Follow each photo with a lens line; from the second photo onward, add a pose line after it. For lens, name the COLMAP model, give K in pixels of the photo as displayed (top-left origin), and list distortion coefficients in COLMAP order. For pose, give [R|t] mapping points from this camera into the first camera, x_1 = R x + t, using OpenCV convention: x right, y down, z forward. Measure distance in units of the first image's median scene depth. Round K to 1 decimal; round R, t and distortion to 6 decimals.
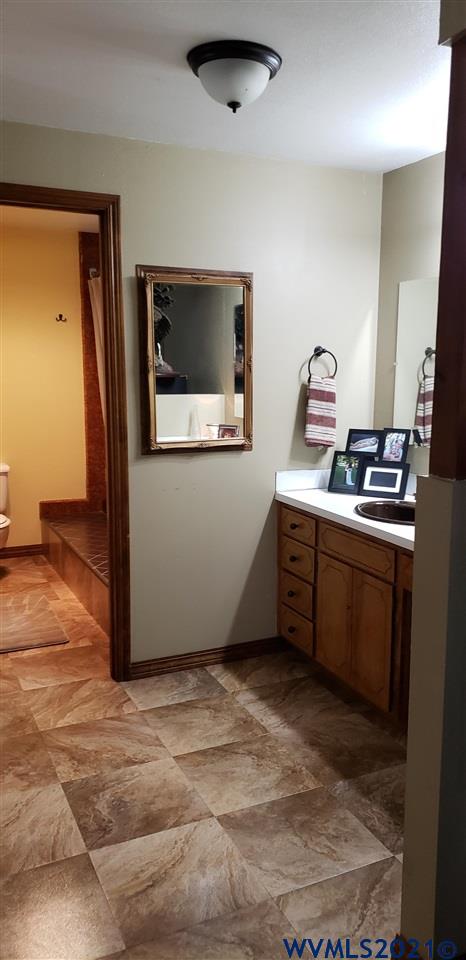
lens RADIAL K [[742.3, 0, 237.0], [0, 742.3, 485.2], [0, 0, 1]] dist [0.074807, -0.001768]
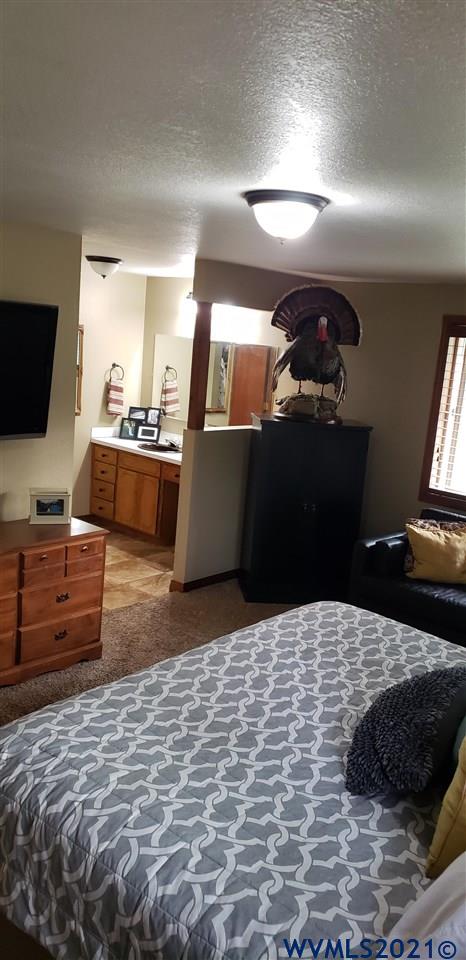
lens RADIAL K [[742.3, 0, 234.9], [0, 742.3, 479.9], [0, 0, 1]] dist [0.074807, -0.001768]
pose [[0.919052, 0.000876, 0.394136, -0.373008], [-0.020083, 0.998803, 0.044610, 0.024487], [-0.393625, -0.048914, 0.917969, -0.930238]]
